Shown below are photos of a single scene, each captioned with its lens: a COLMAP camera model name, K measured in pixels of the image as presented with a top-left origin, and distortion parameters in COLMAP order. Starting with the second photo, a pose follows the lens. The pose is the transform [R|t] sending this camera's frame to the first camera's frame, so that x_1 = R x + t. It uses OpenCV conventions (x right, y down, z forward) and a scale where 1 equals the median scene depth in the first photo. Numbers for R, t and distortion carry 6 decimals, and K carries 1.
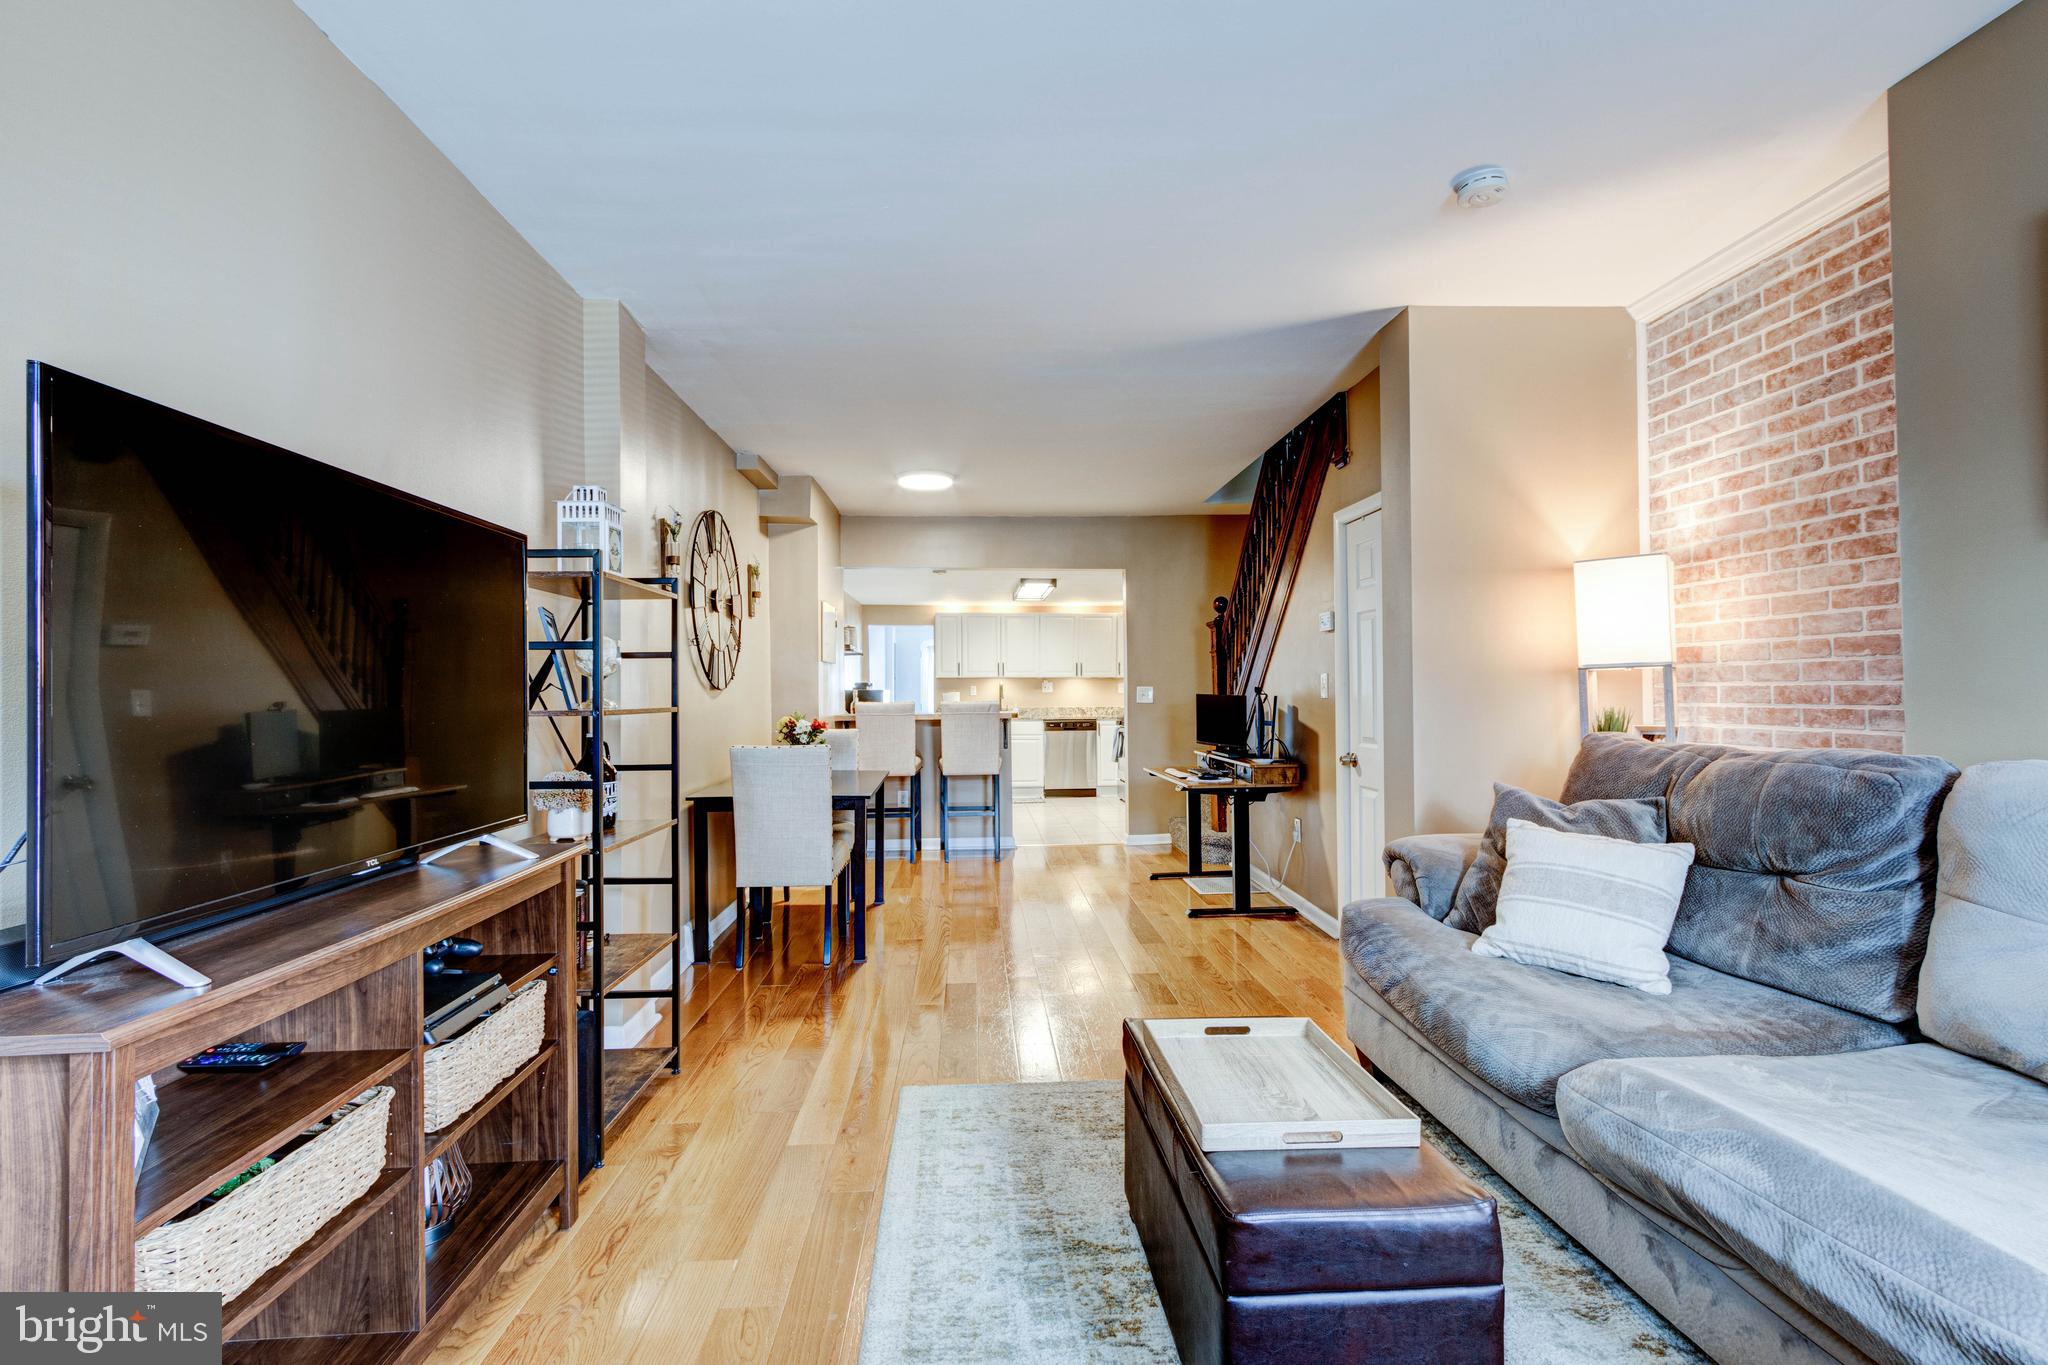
lens RADIAL K [[935.7, 0, 1018.0], [0, 935.7, 680.5], [0, 0, 1]] dist [0.001961, -0.001001]
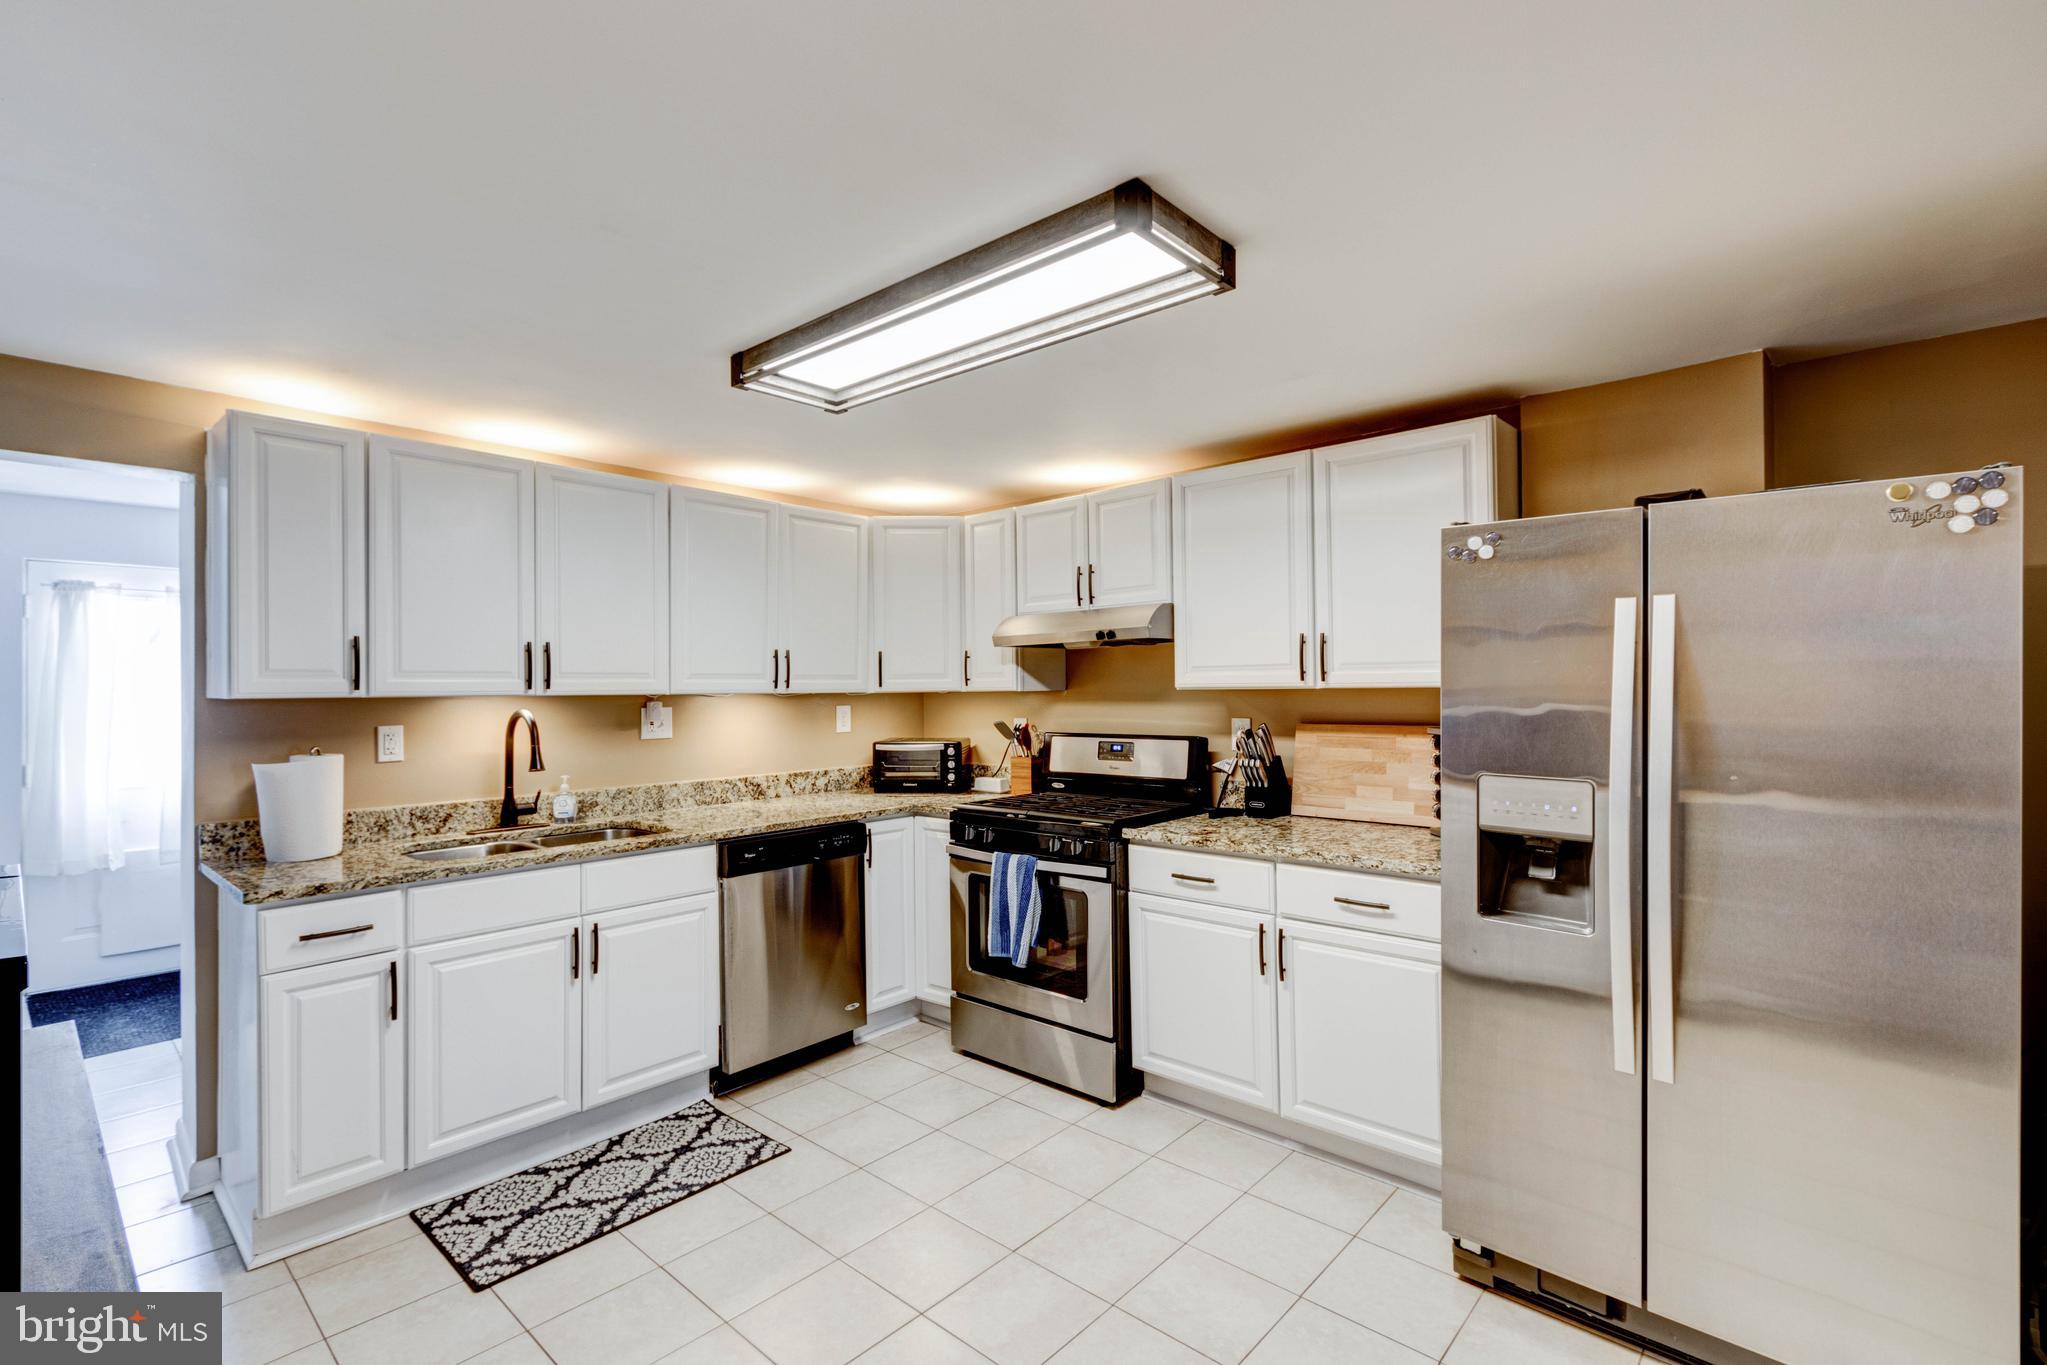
lens RADIAL K [[930.9, 0, 1017.4], [0, 930.9, 679.2], [0, 0, 1]] dist [0.001494, 0.000053]
pose [[0.709477, 0.007034, 0.704693, -0.449115], [-0.011243, 0.999936, 0.001338, -0.040260], [-0.704639, -0.008872, 0.709511, 2.847820]]
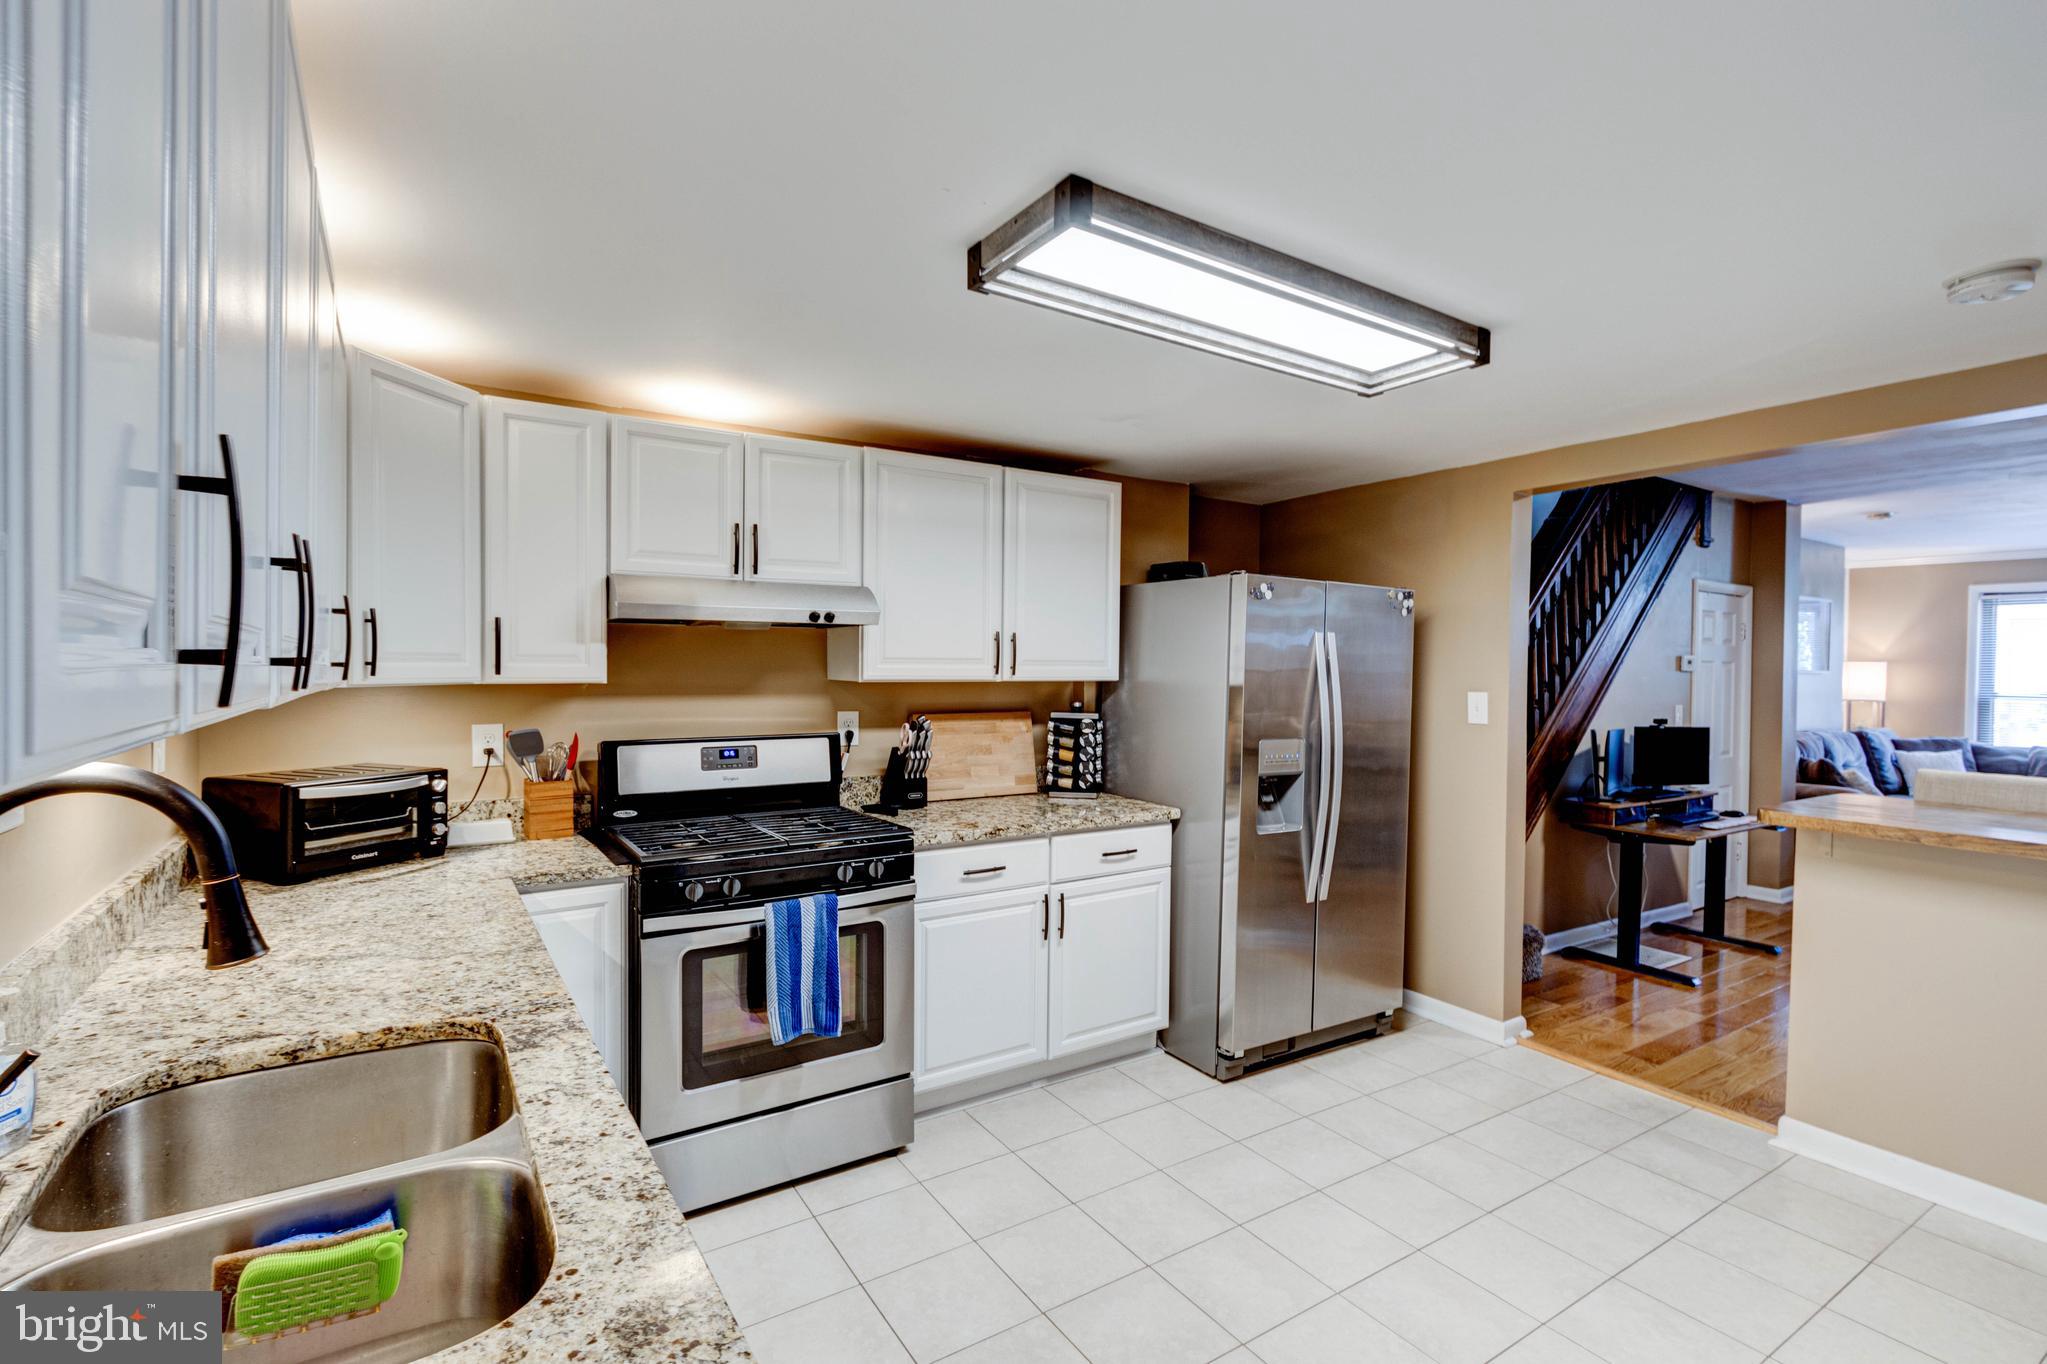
lens RADIAL K [[936.3, 0, 1019.6], [0, 936.3, 681.4], [0, 0, 1]] dist [0.007522, -0.000961]
pose [[-0.498341, -0.009091, 0.866933, -0.507411], [-0.022133, 0.999753, -0.002239, -0.029580], [-0.866699, -0.020303, -0.498419, 3.971591]]
